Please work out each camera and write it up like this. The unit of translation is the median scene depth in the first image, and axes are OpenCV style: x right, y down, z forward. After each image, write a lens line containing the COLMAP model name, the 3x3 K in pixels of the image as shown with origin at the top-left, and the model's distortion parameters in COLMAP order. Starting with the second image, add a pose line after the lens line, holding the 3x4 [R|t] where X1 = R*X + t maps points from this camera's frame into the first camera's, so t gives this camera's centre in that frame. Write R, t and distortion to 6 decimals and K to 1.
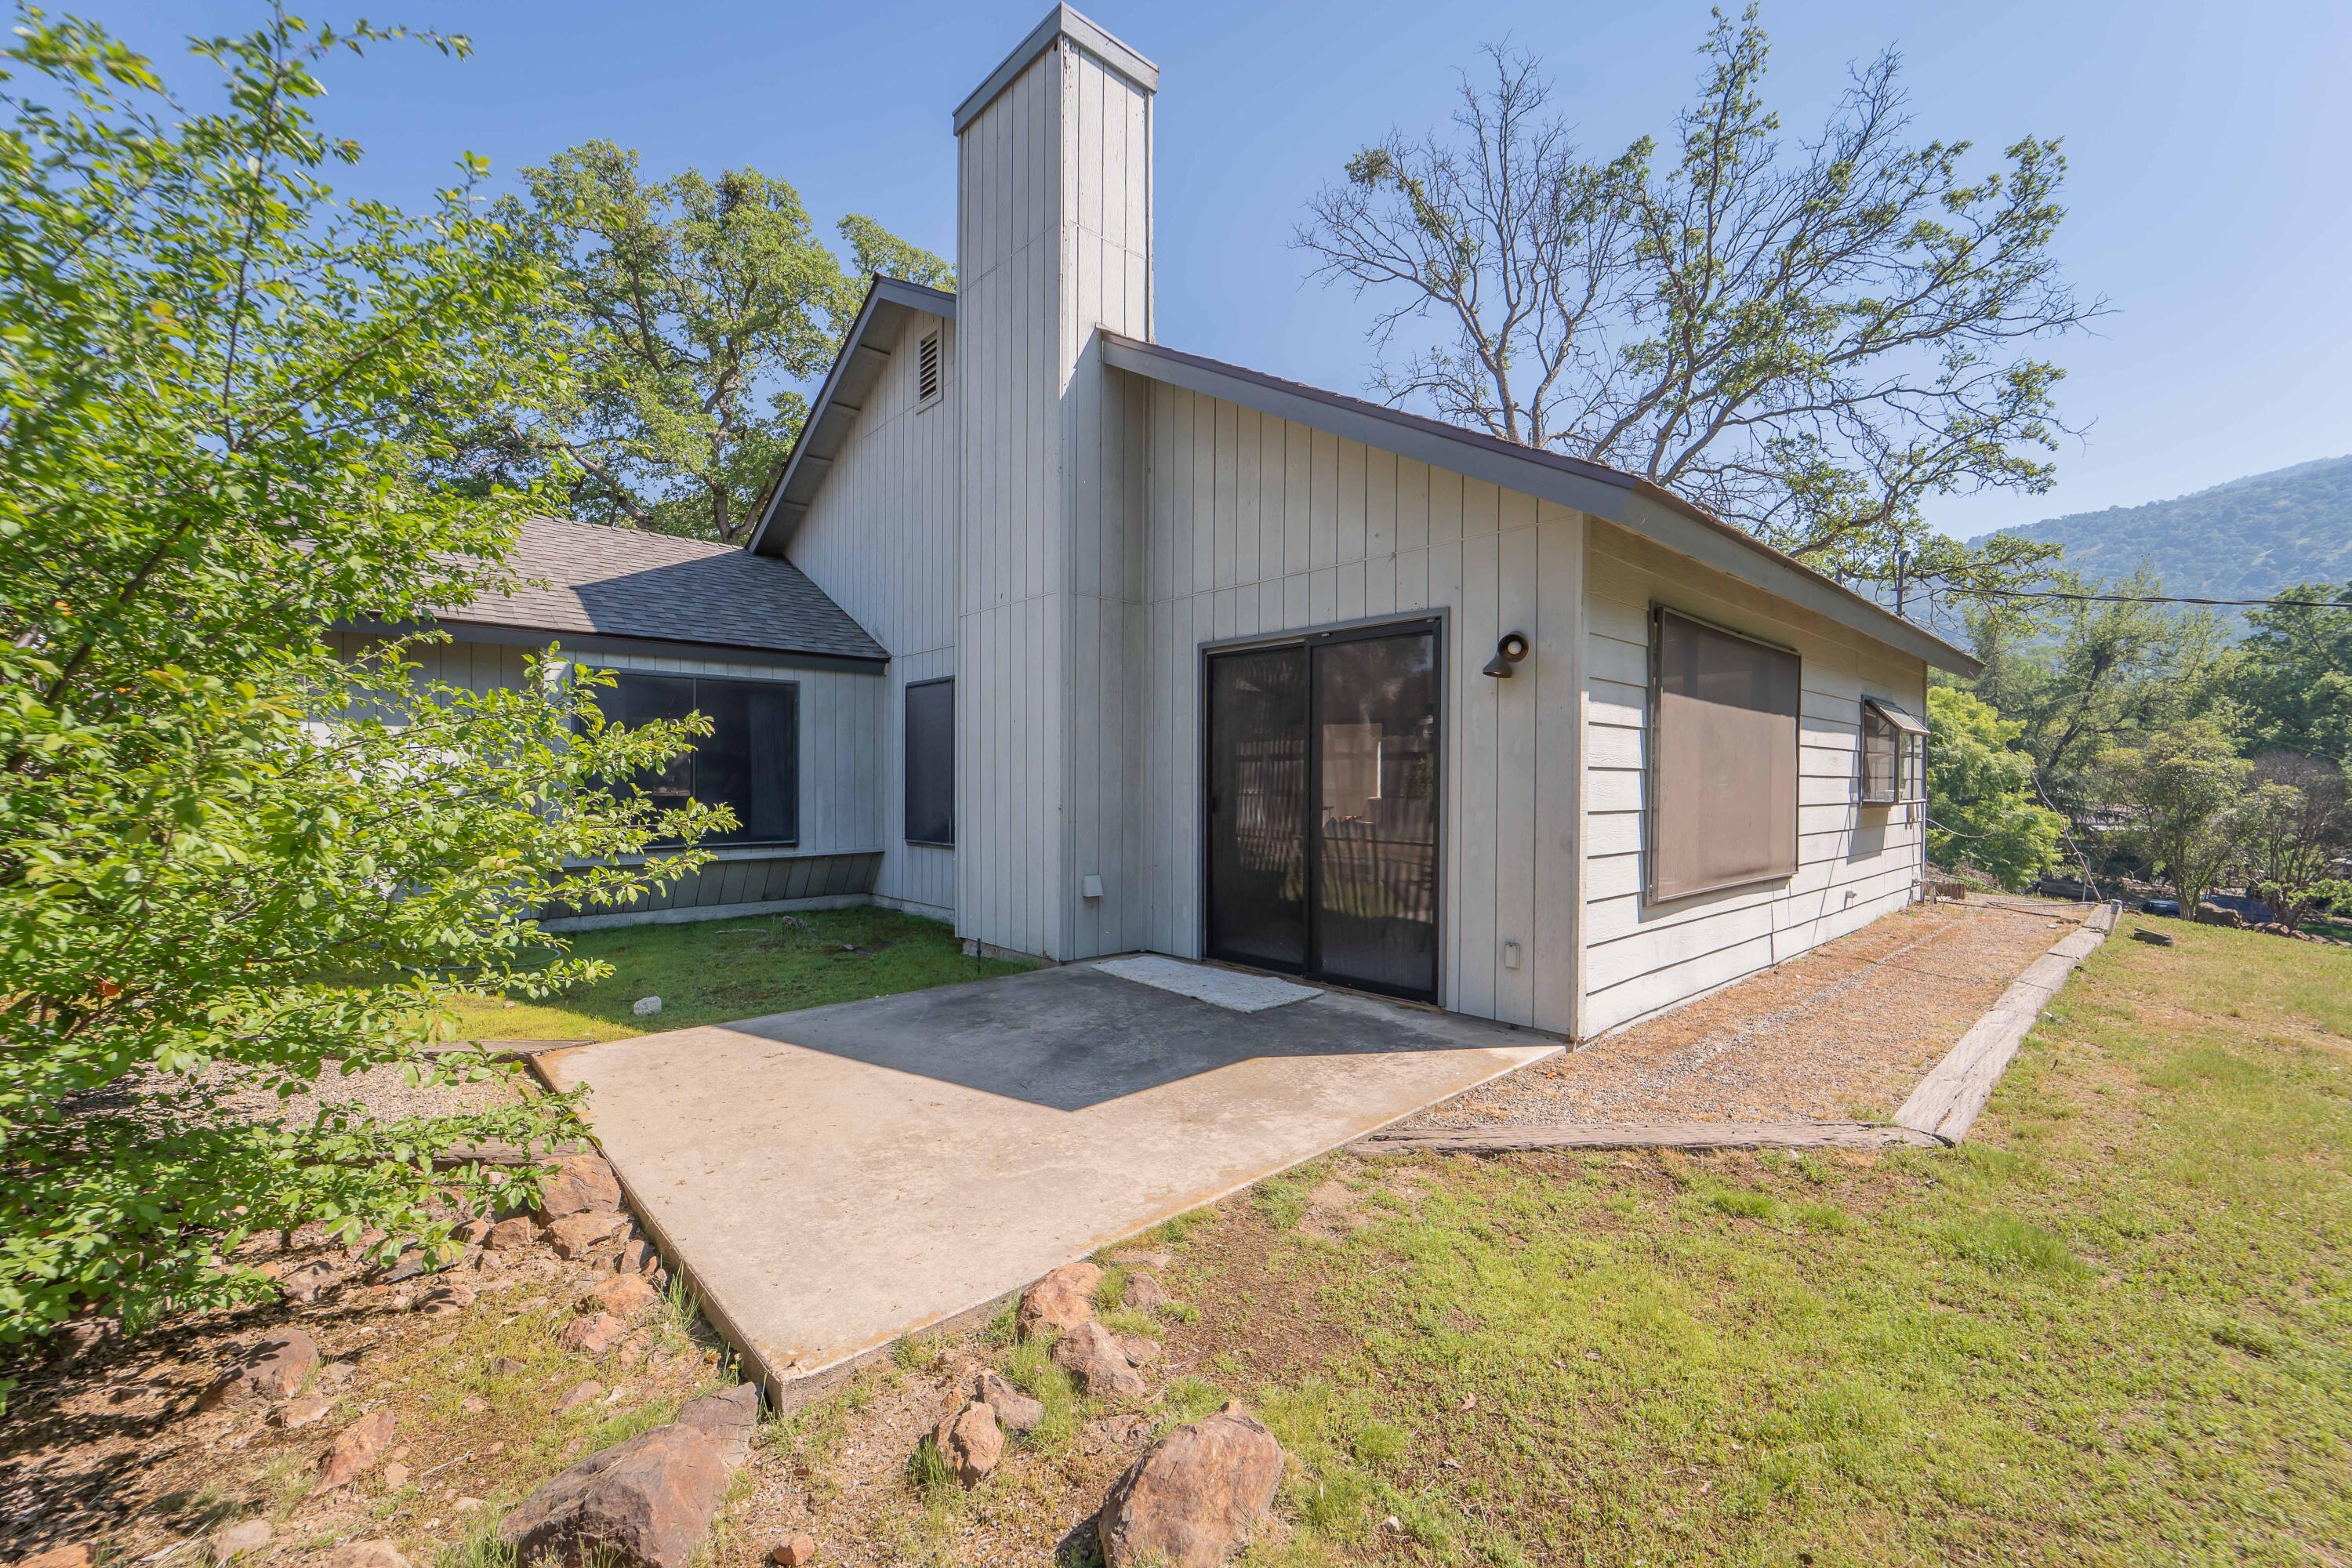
lens RADIAL K [[959.0, 0, 1192.7], [0, 959.0, 782.7], [0, 0, 1]] dist [-0.019757, 0.000902]
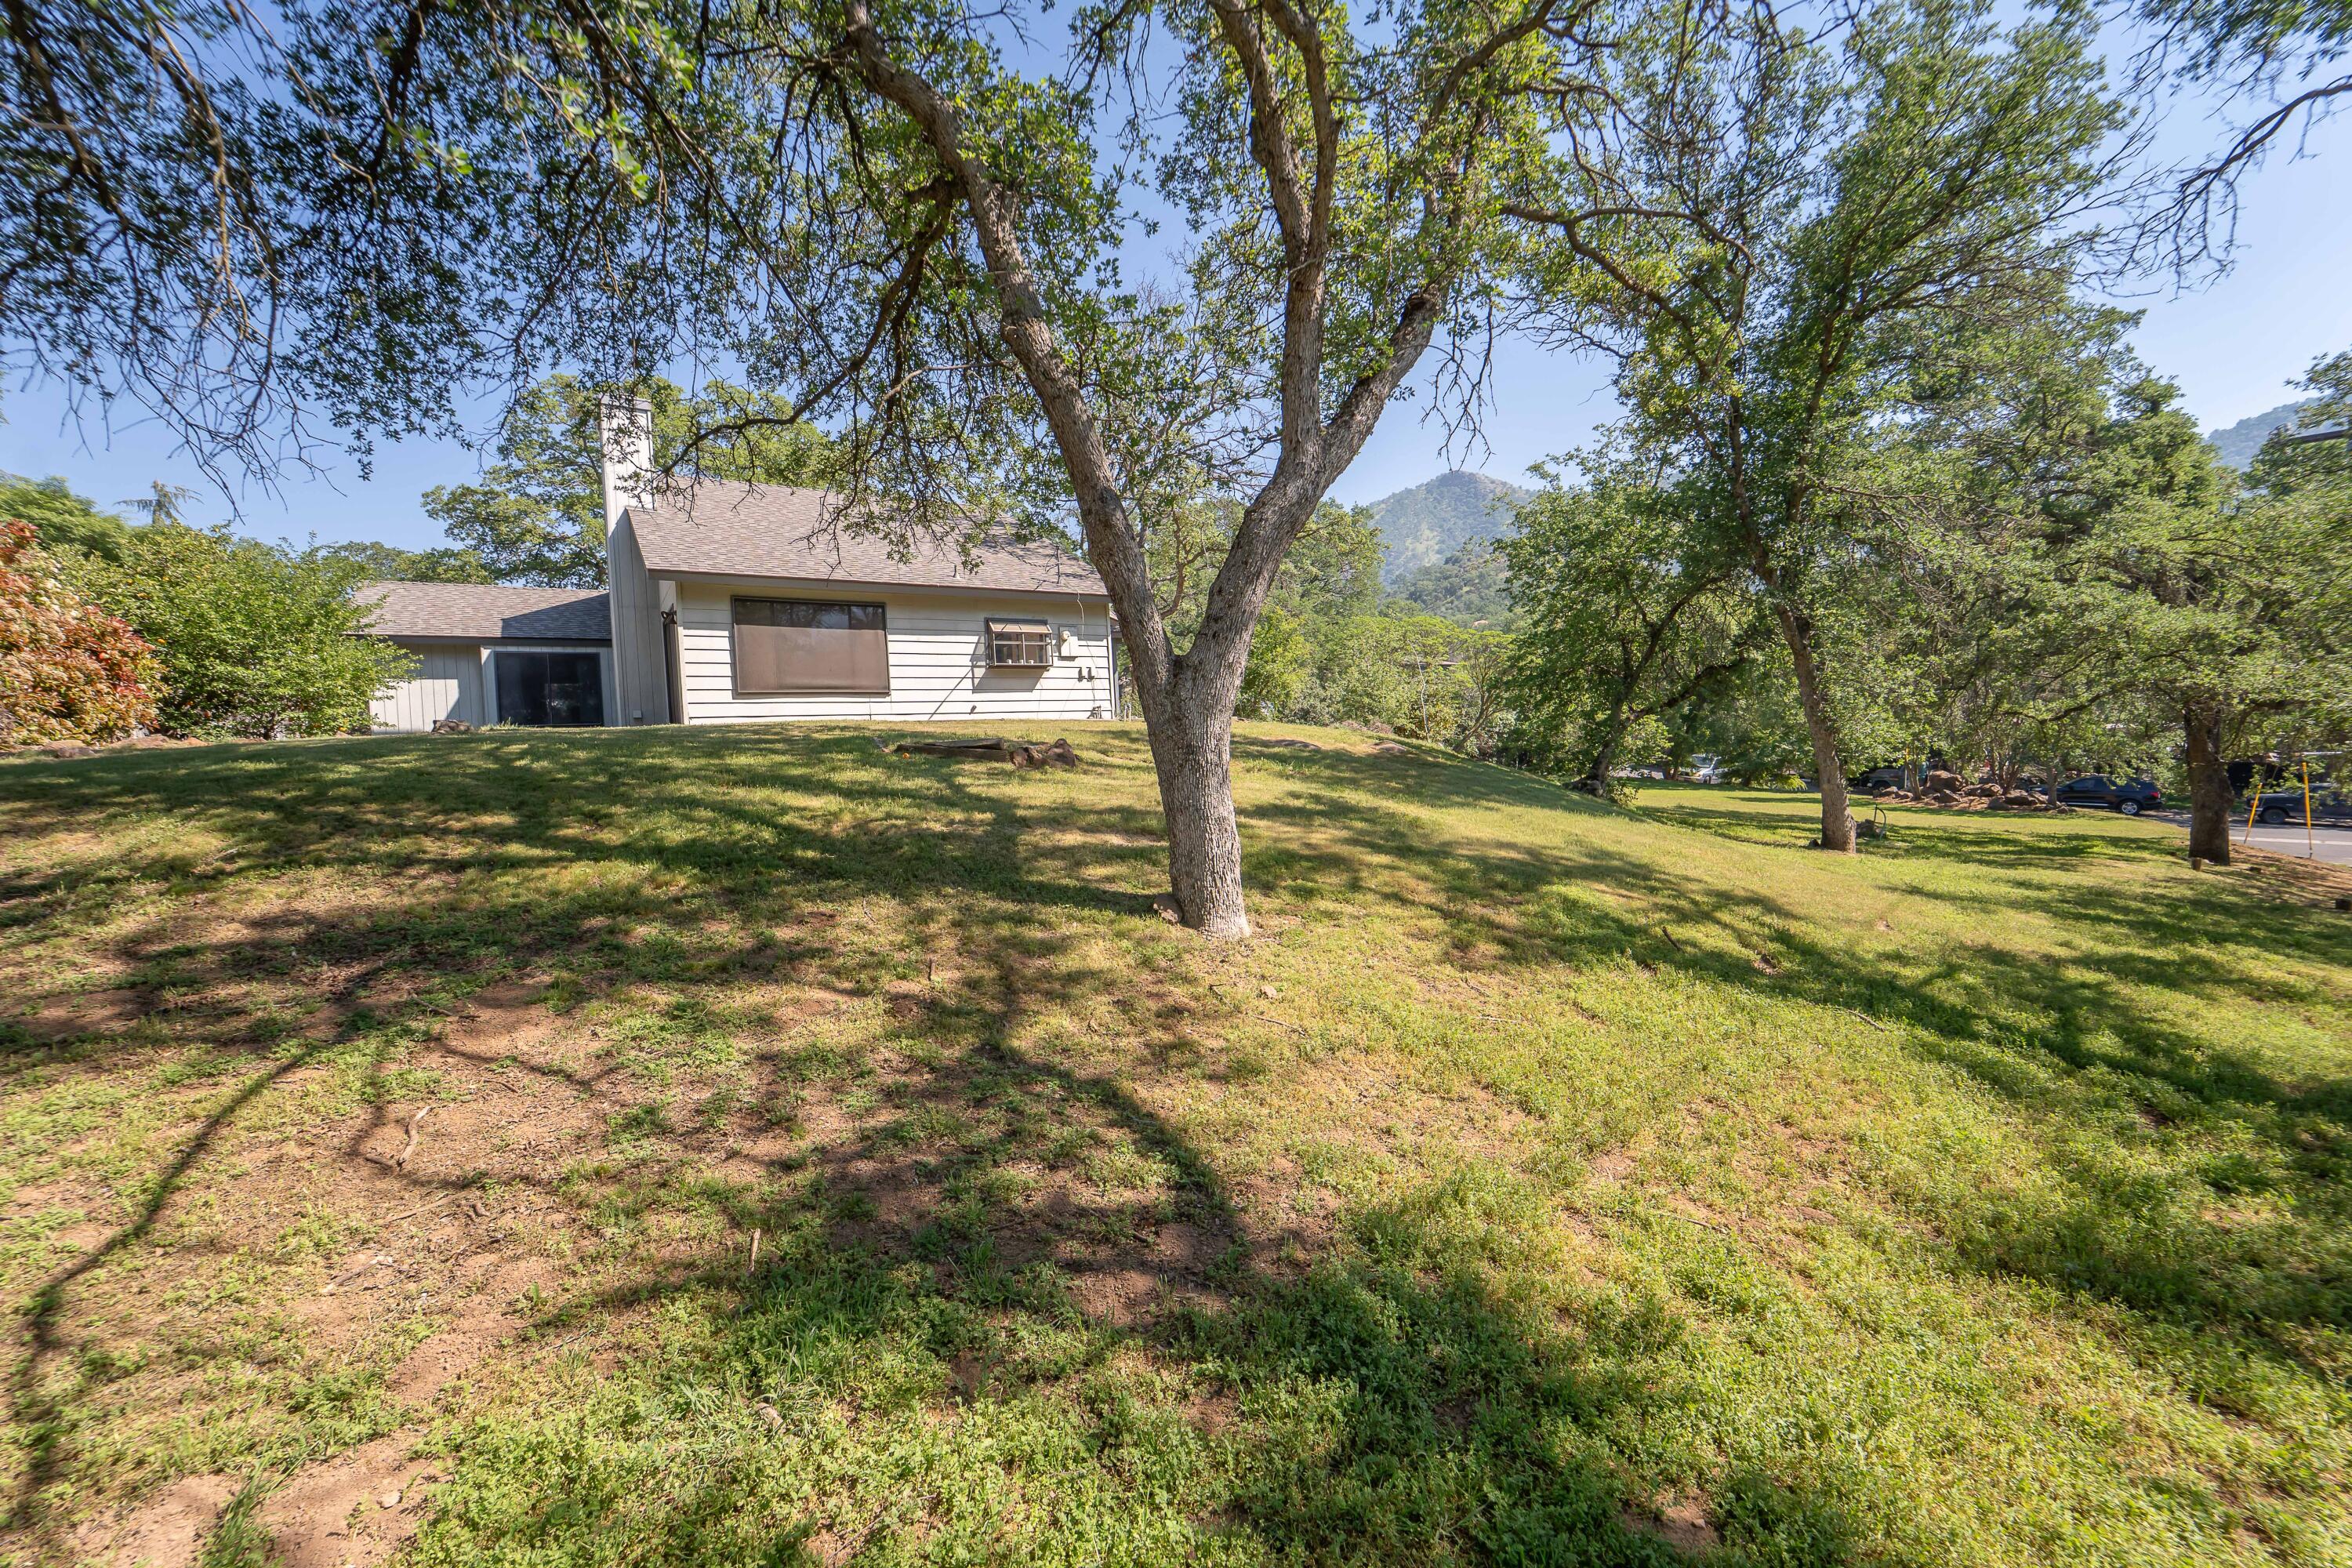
lens RADIAL K [[959.0, 0, 1187.5], [0, 959.0, 772.7], [0, 0, 1]] dist [-0.019757, 0.000902]
pose [[0.984880, -0.057534, -0.163402, 1.305955], [0.059376, 0.998215, 0.006406, 0.244932], [0.162742, -0.016011, 0.986539, -0.988180]]
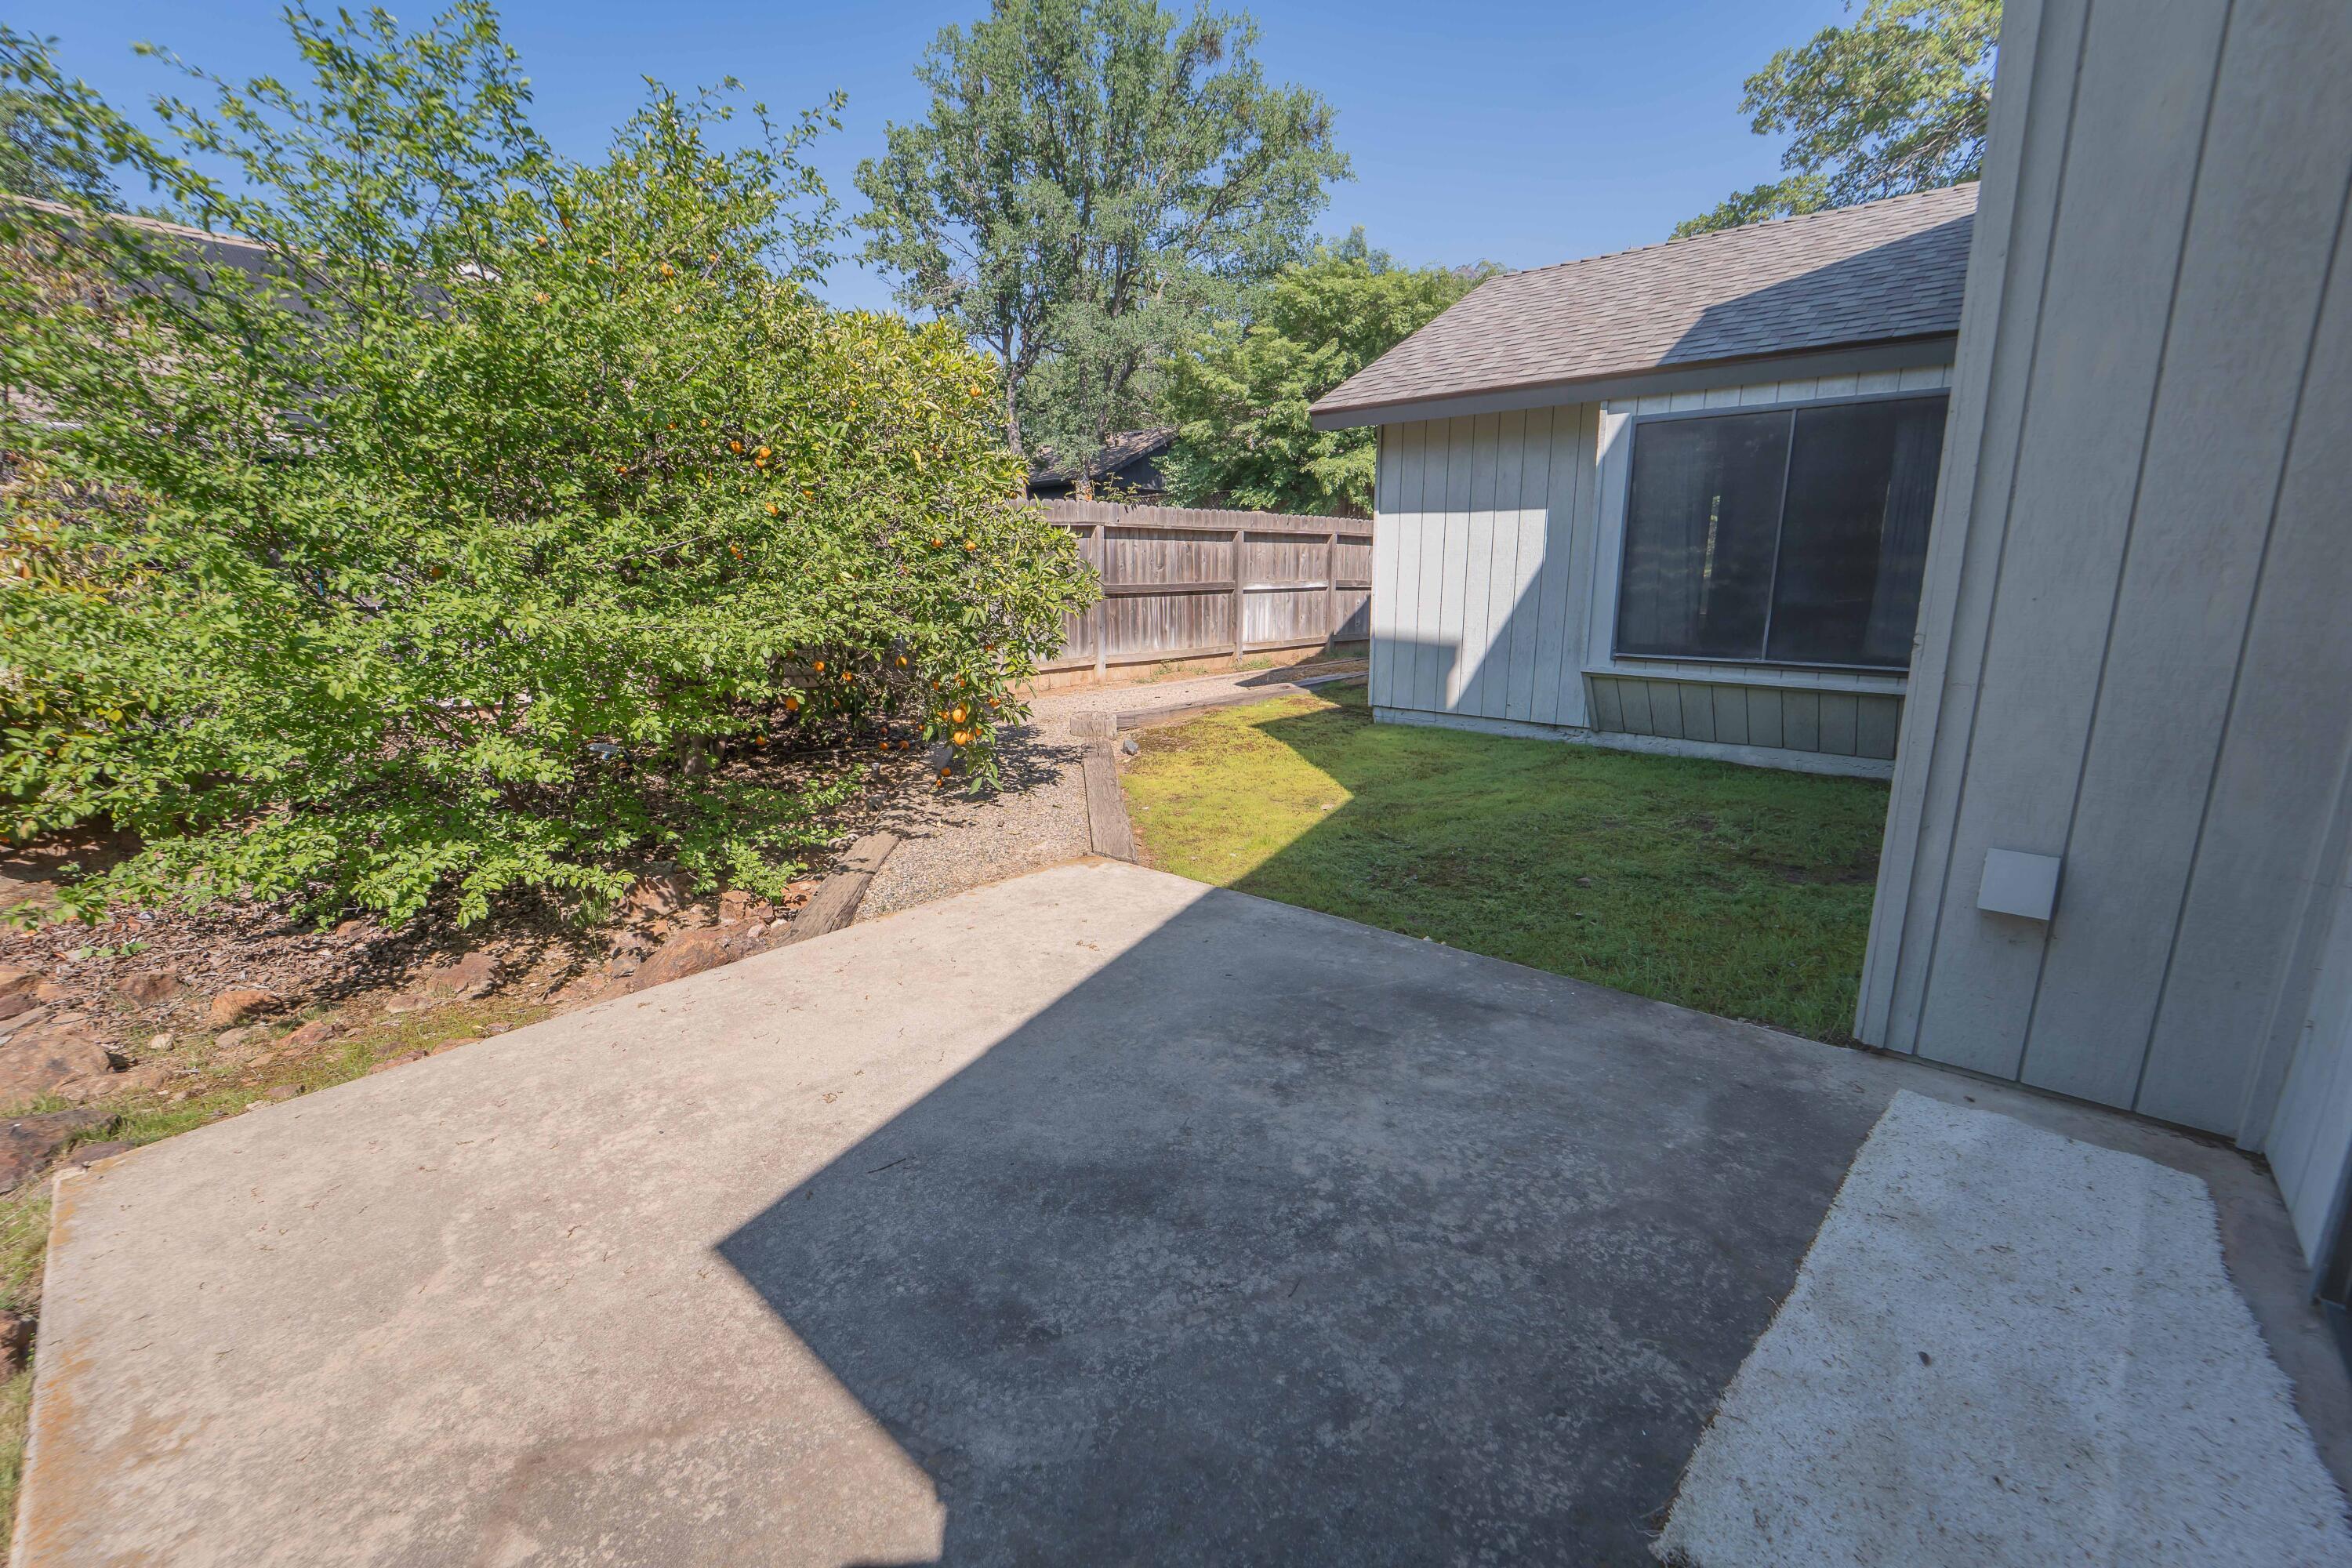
lens RADIAL K [[959.0, 0, 1170.0], [0, 959.0, 789.3], [0, 0, 1]] dist [-0.019757, 0.000902]
pose [[0.088967, 0.218864, -0.971691, 0.127518], [0.006197, 0.975419, 0.220271, 0.000994], [0.996015, -0.025619, 0.085424, 0.473617]]
